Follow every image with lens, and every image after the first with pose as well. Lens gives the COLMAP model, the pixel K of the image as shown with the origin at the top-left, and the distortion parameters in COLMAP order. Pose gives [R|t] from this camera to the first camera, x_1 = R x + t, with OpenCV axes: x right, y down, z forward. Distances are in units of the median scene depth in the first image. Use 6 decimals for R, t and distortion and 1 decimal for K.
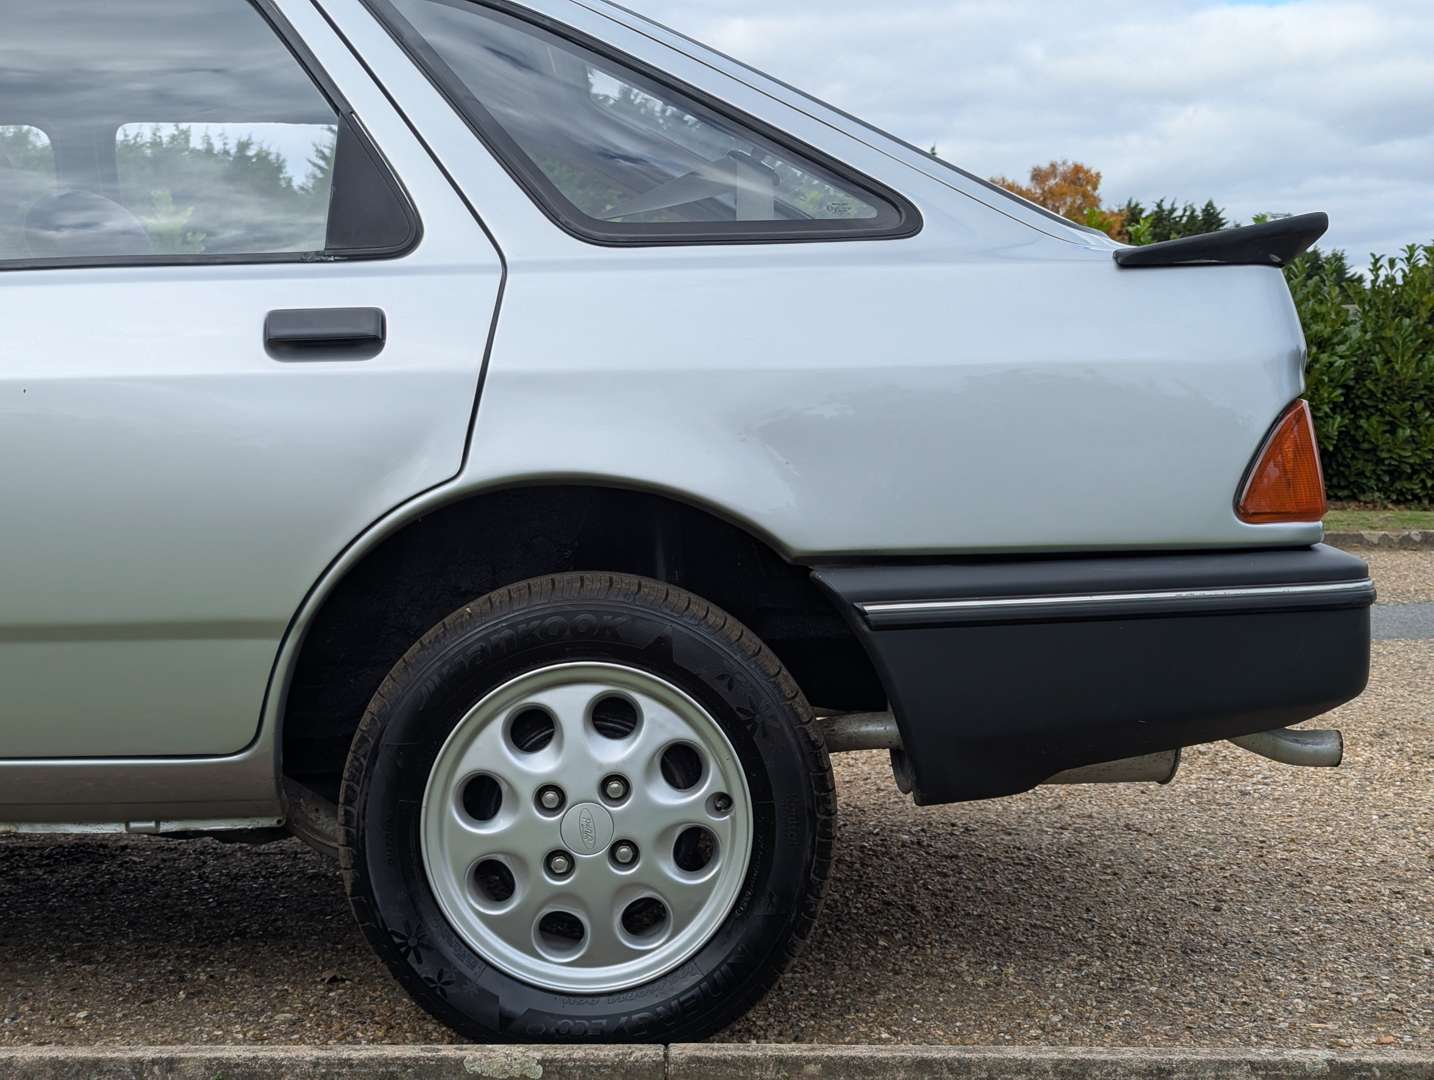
lens RADIAL K [[2011.0, 0, 718.3], [0, 2011.0, 545.6], [0, 0, 1]] dist [0.091684, -0.190588]
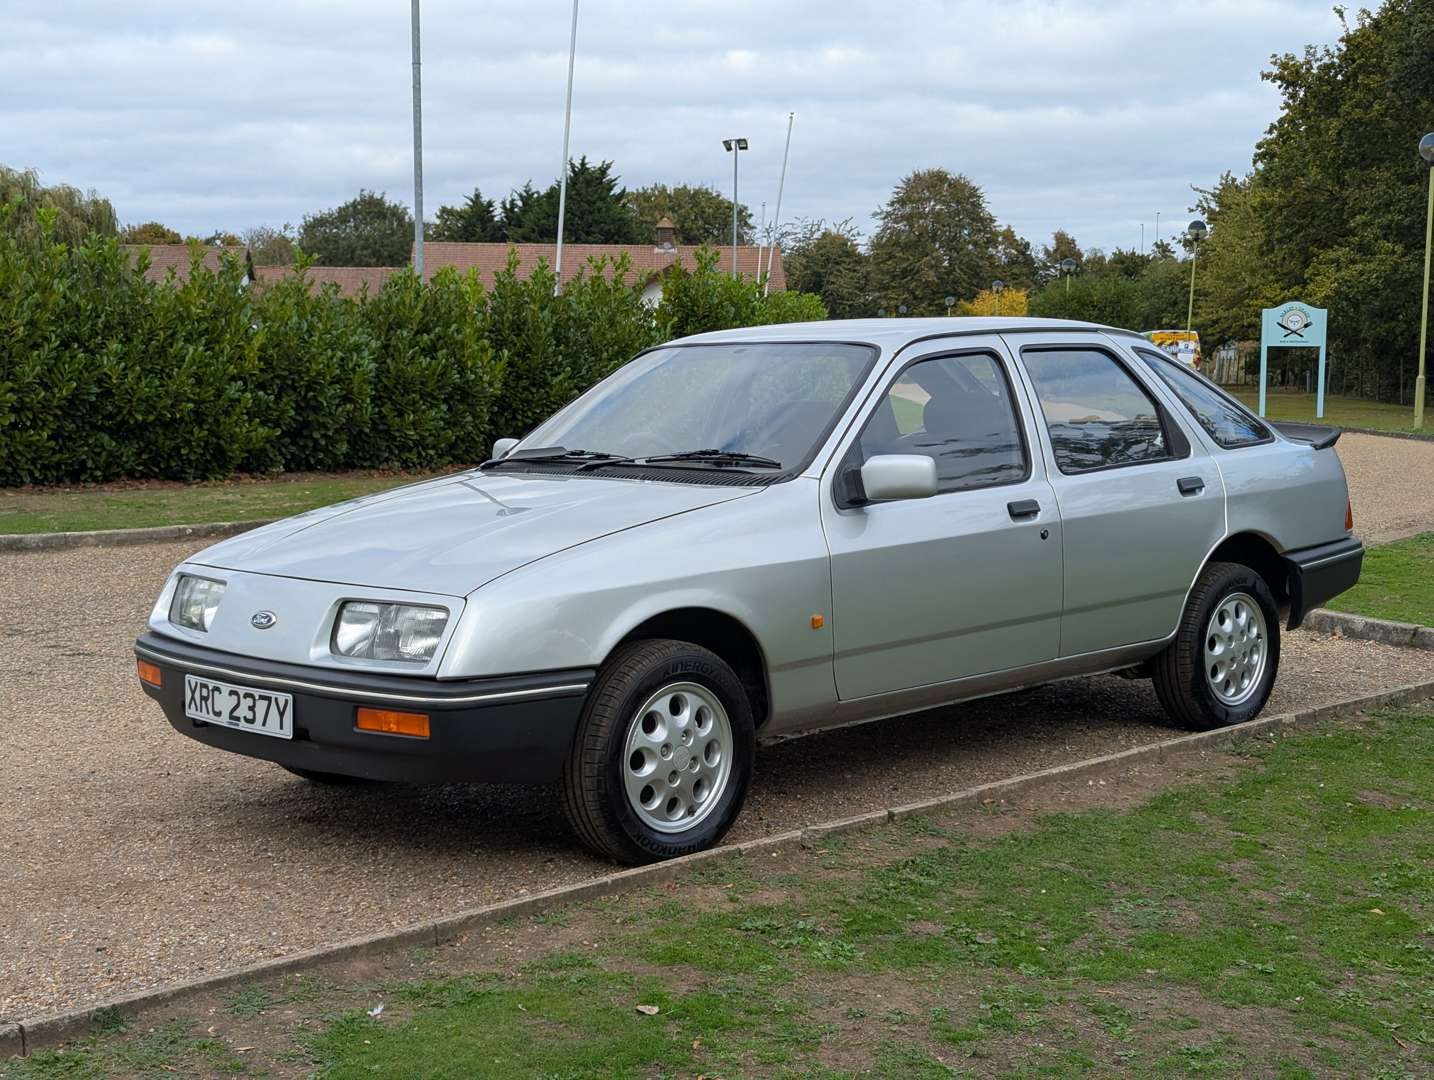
lens RADIAL K [[1988.3, 0, 719.5], [0, 1988.3, 564.7], [0, 0, 1]] dist [0.106571, -0.394836]
pose [[0.736794, -0.078709, 0.671520, -2.551846], [0.049372, 0.996813, 0.062666, -0.200789], [-0.674312, -0.013018, 0.738332, -0.632452]]
